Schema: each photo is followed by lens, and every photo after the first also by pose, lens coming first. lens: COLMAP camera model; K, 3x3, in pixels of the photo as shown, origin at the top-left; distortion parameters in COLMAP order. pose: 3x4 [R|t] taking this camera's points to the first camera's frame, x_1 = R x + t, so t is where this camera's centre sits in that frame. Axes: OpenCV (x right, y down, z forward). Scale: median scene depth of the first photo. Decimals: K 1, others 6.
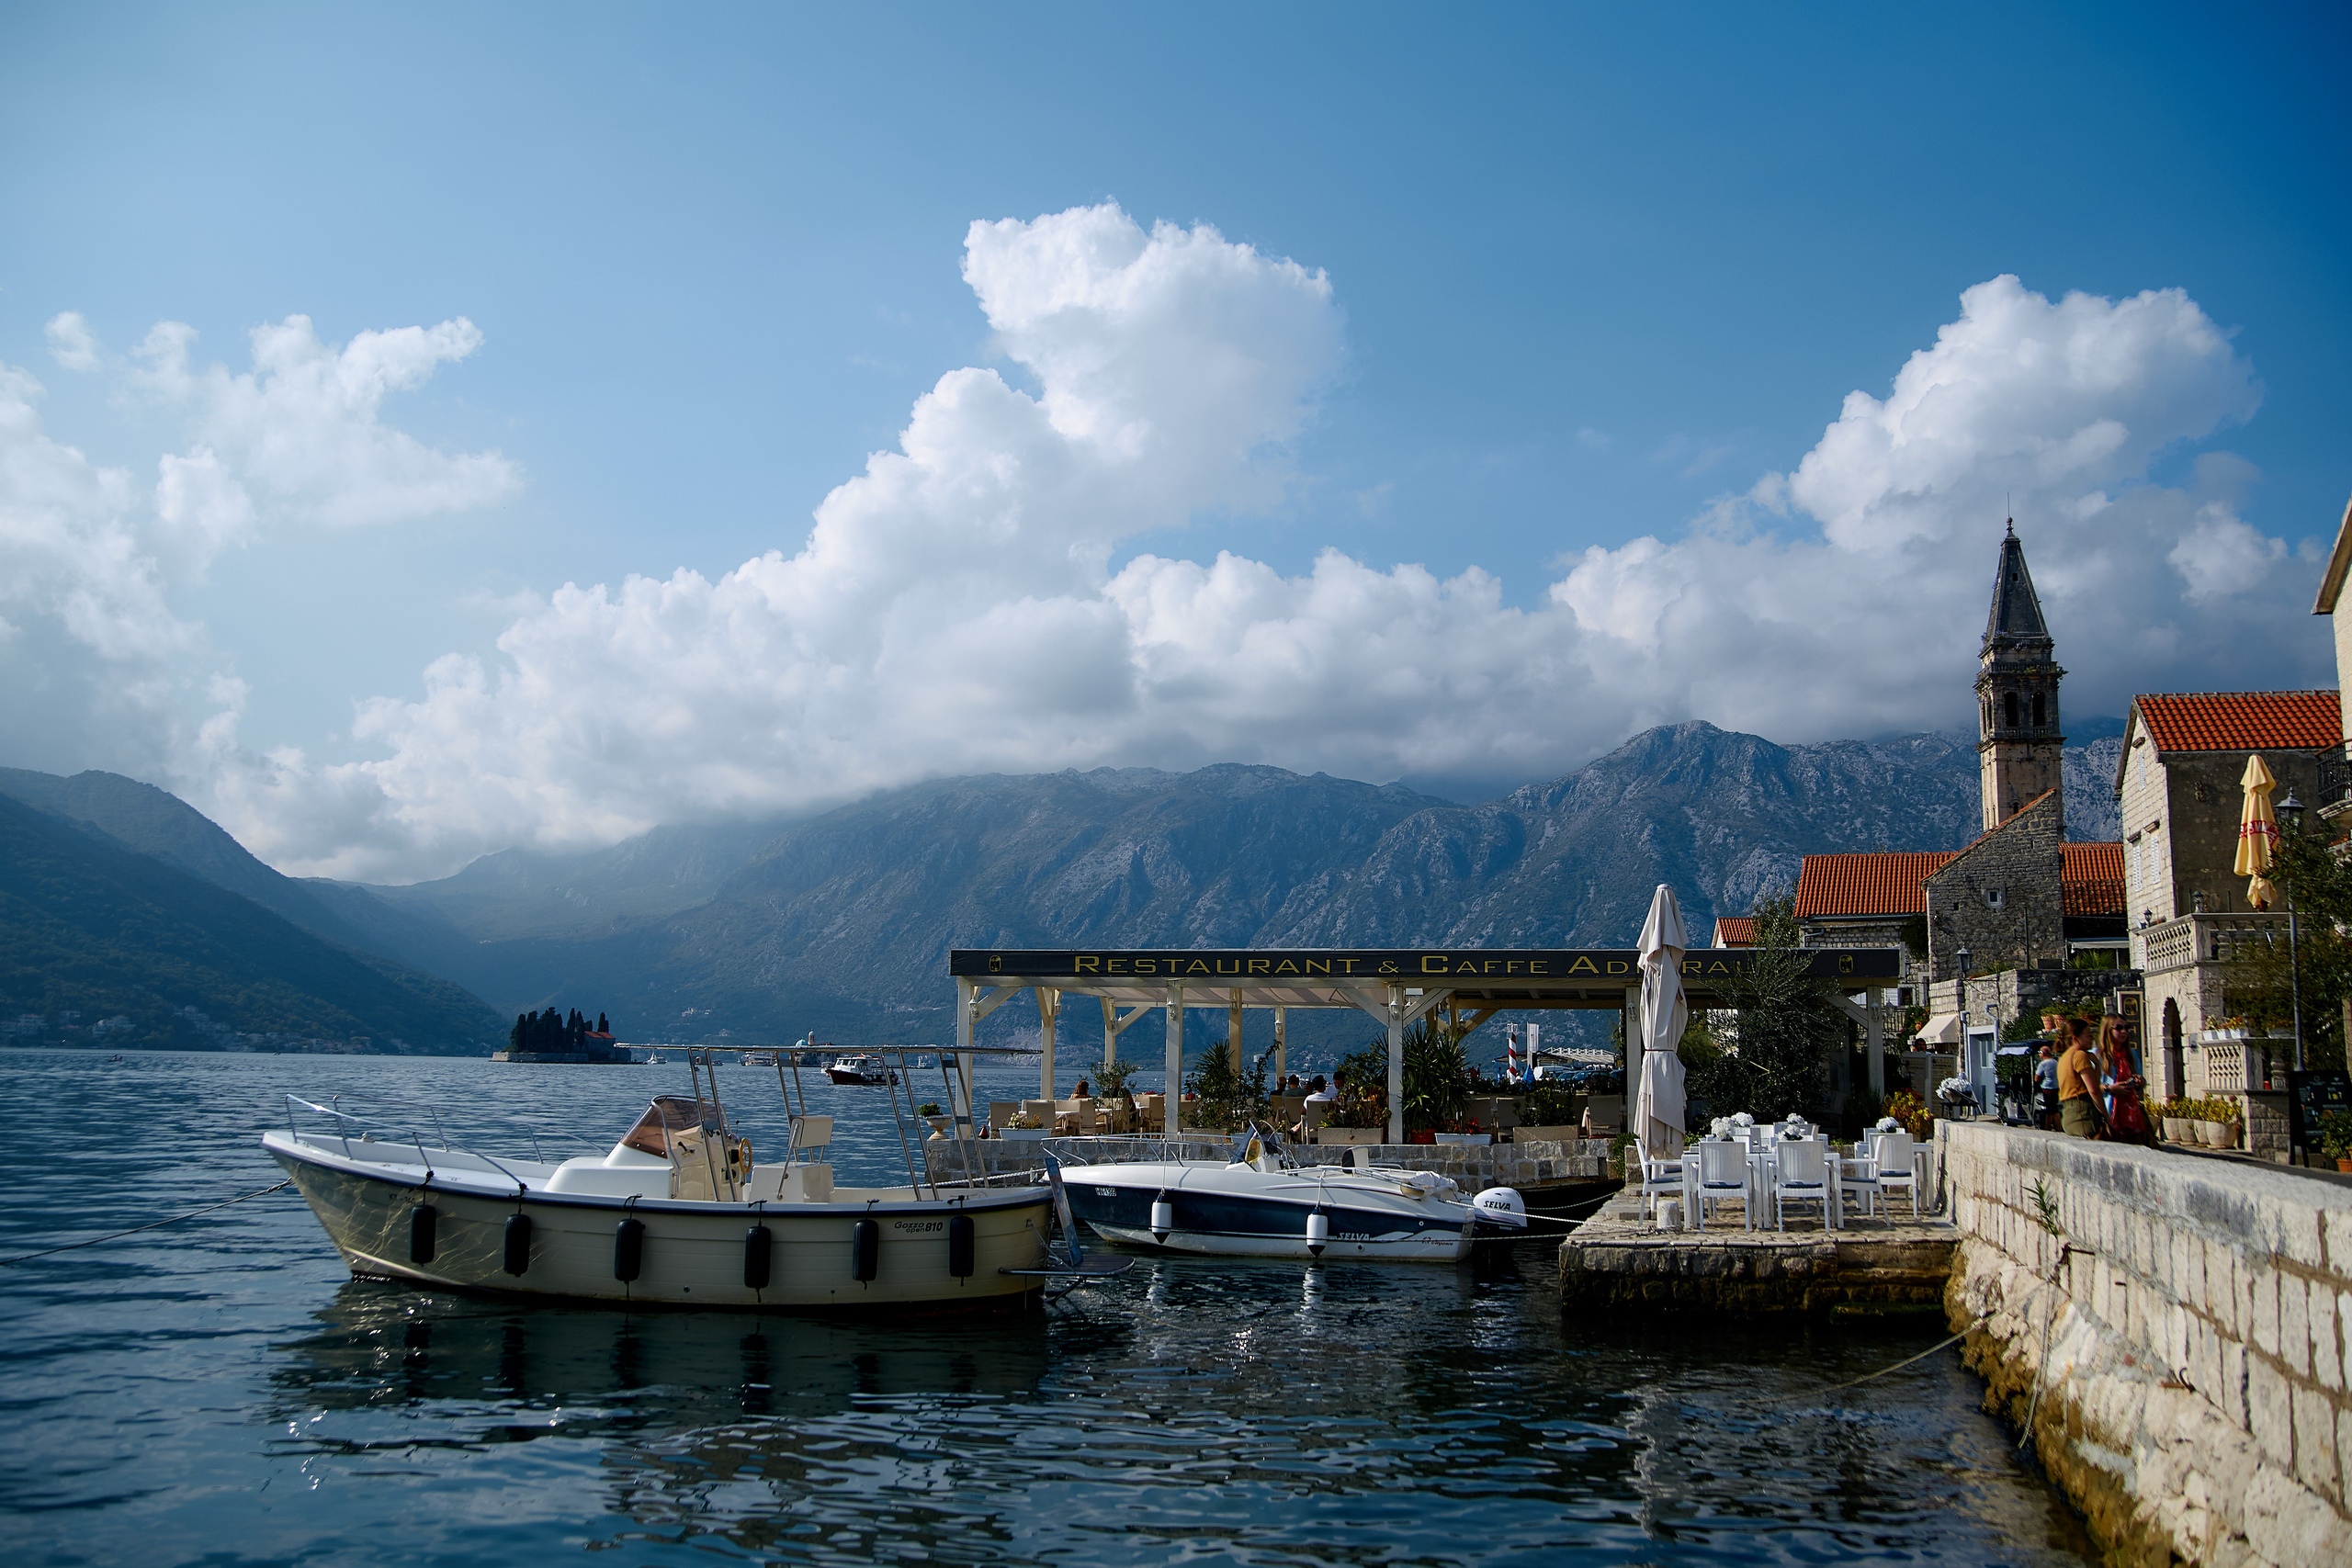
lens RADIAL K [[1931.0, 0, 1176.0], [0, 1931.0, 784.0], [0, 0, 1]] dist [-0.121600, 0.121276]
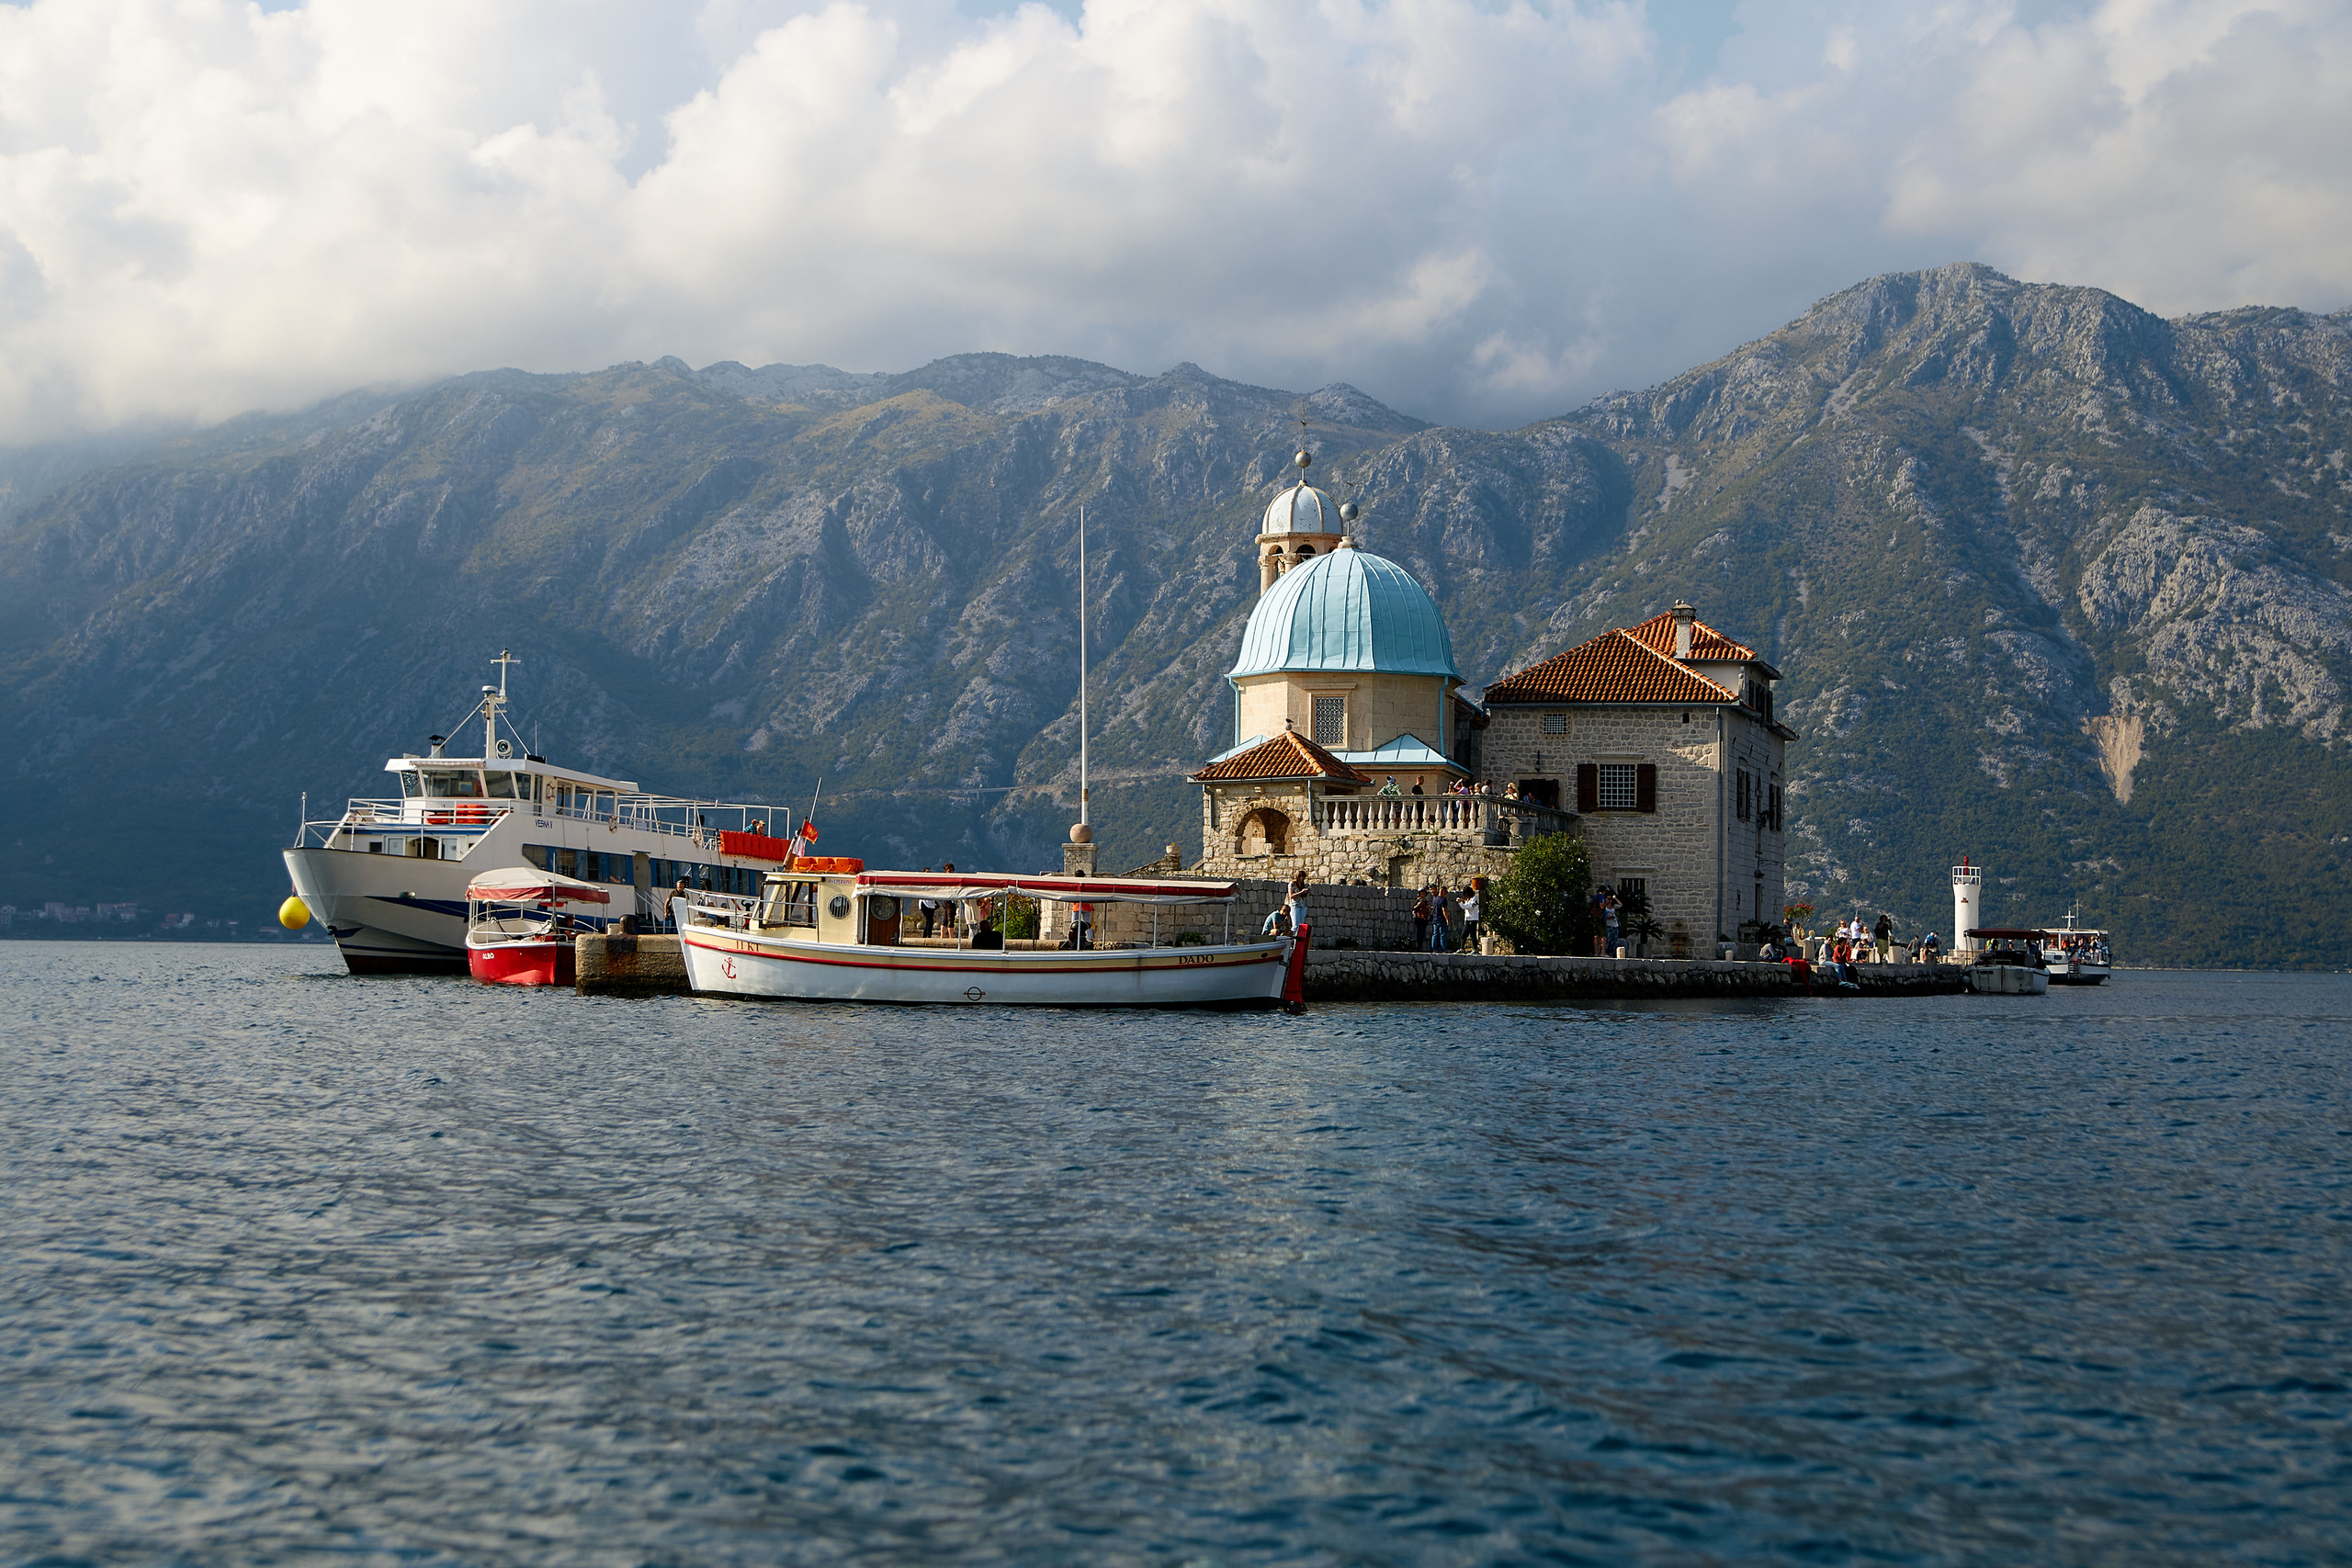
lens RADIAL K [[3126.7, 0, 1174.1], [0, 3126.7, 906.2], [0, 0, 1]] dist [0.035346, 0.090087]
pose [[0.990605, 0.001907, 0.136743, -0.045757], [-0.020138, 0.991037, 0.132060, 0.030045], [-0.135265, -0.133573, 0.981764, 0.203871]]
